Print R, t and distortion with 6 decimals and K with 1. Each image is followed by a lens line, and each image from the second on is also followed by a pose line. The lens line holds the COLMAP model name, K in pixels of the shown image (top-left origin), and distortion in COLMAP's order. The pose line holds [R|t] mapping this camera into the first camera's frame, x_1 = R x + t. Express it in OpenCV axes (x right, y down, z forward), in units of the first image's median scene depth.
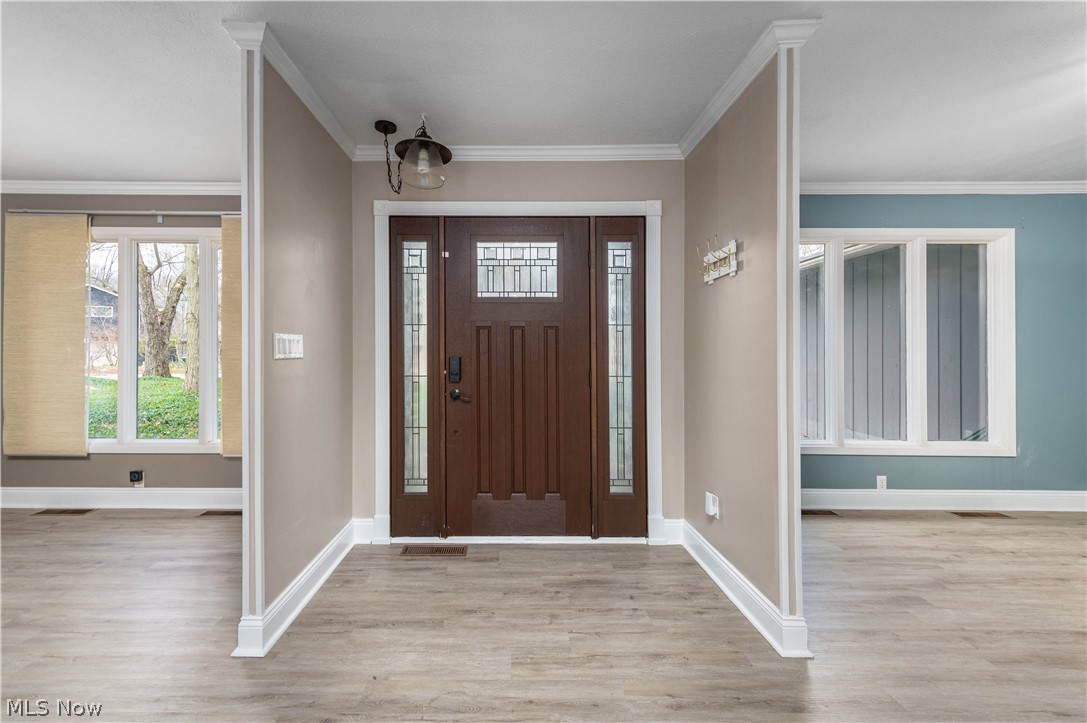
lens RADIAL K [[441.1, 0, 519.7], [0, 441.1, 347.6], [0, 0, 1]] dist [-0.000691, 0.000396]
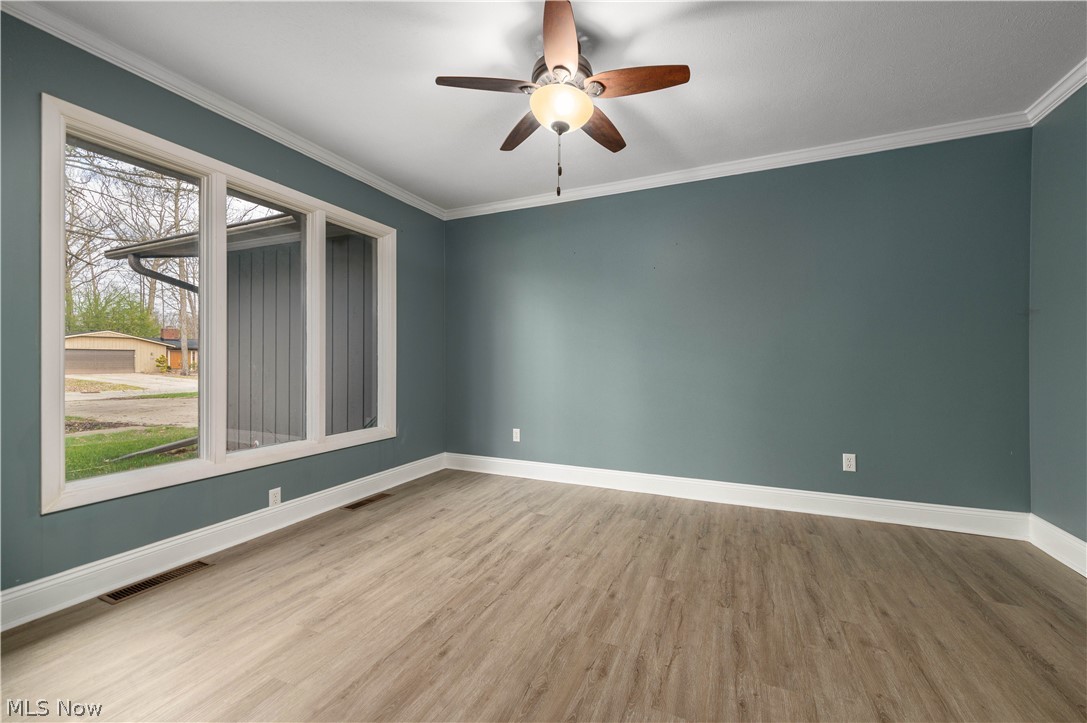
lens RADIAL K [[427.3, 0, 543.7], [0, 427.3, 355.7], [0, 0, 1]] dist [0.014847, -0.003883]
pose [[0.409642, 0.005406, 0.912230, 0.343418], [-0.005628, 0.999978, -0.003399, 0.052567], [-0.912229, -0.003742, 0.409663, 0.258010]]
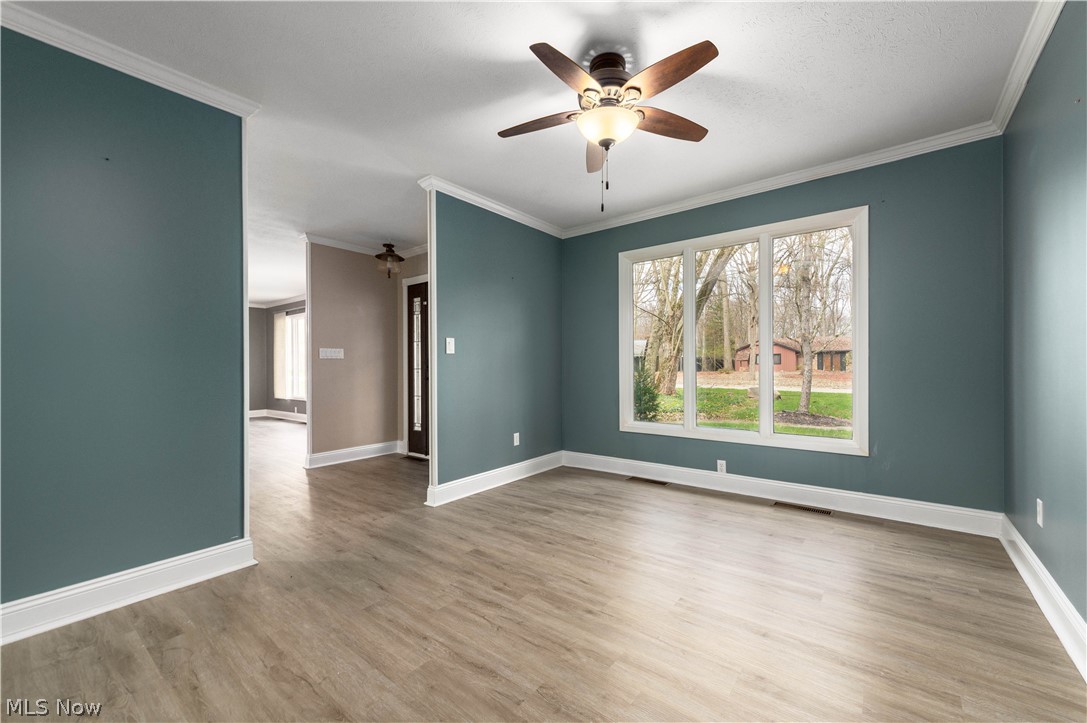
lens RADIAL K [[427.3, 0, 576.1], [0, 427.3, 367.7], [0, 0, 1]] dist [0.014847, -0.003883]
pose [[0.808748, -0.008414, -0.588096, 1.326300], [0.016920, 0.999817, 0.008963, 0.050748], [0.587913, -0.017200, 0.808742, -0.081457]]
